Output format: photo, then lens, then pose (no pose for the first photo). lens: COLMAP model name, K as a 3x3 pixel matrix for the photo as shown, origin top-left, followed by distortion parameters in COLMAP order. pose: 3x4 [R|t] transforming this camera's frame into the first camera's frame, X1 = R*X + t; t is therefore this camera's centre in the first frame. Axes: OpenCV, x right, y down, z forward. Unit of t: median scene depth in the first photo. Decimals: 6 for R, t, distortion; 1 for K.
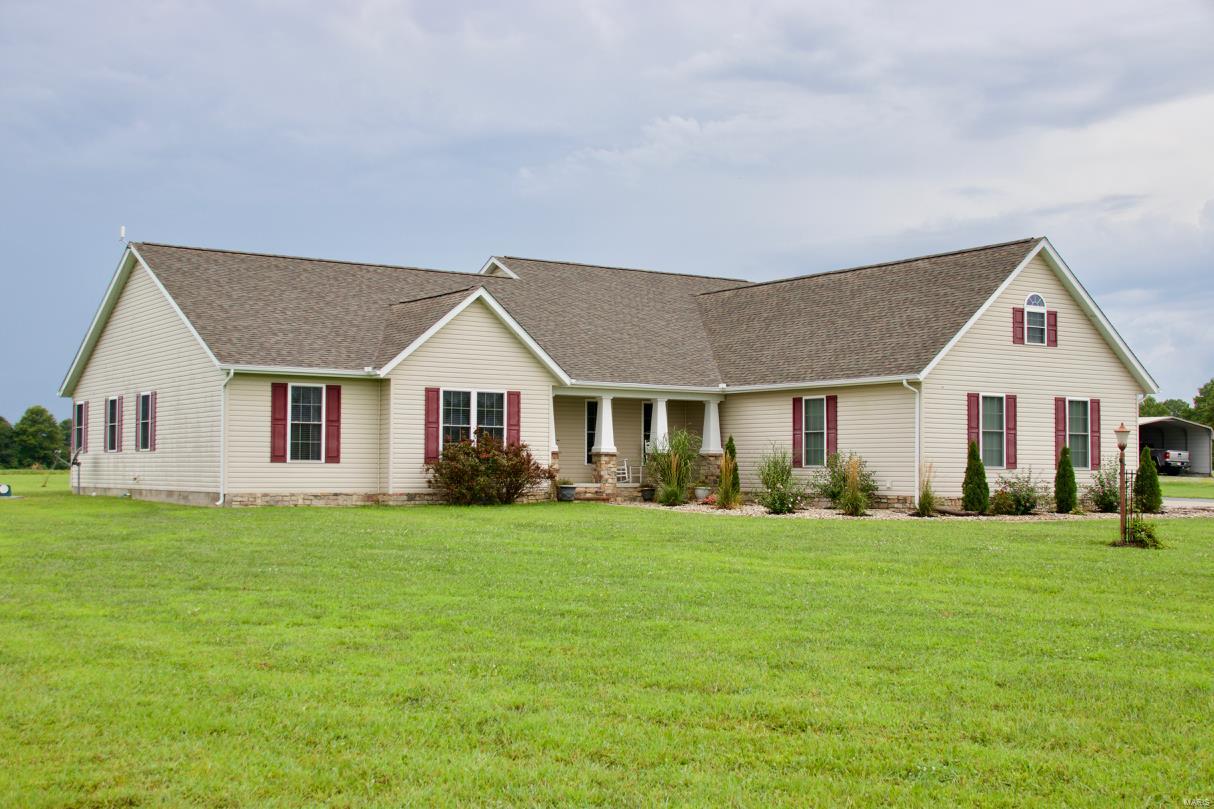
lens RADIAL K [[1468.1, 0, 613.6], [0, 1468.1, 401.7], [0, 0, 1]] dist [0.076683, 0.031236]
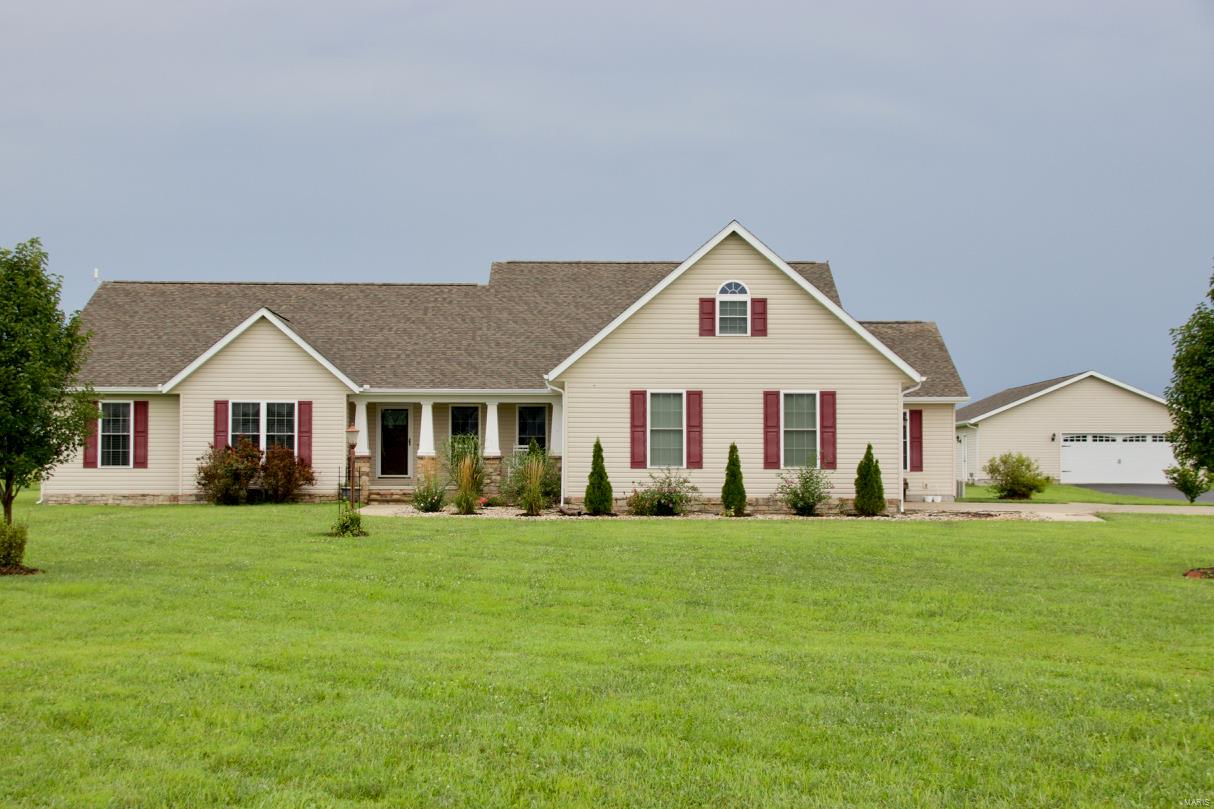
lens RADIAL K [[1803.3, 0, 610.2], [0, 1803.3, 426.9], [0, 0, 1]] dist [0.128222, 0.771661]
pose [[0.837901, -0.019863, -0.545461, 0.864864], [0.027811, 0.999593, 0.006320, 0.010076], [0.545114, -0.020466, 0.838112, -0.001370]]
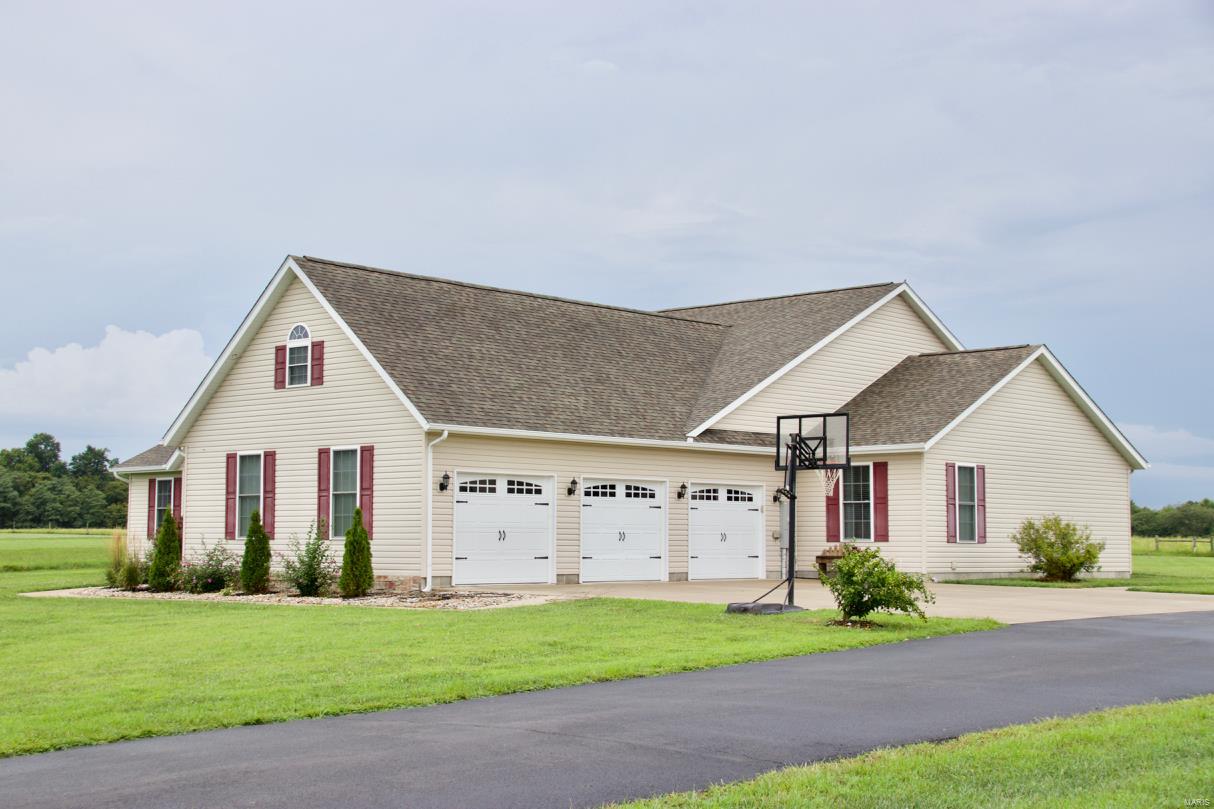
lens RADIAL K [[1803.3, 0, 610.2], [0, 1803.3, 426.9], [0, 0, 1]] dist [0.128222, 0.771661]
pose [[0.243788, -0.070794, -0.967241, 1.325189], [0.042318, 0.997159, -0.062318, 0.054515], [0.968905, -0.025739, 0.246091, 0.944824]]
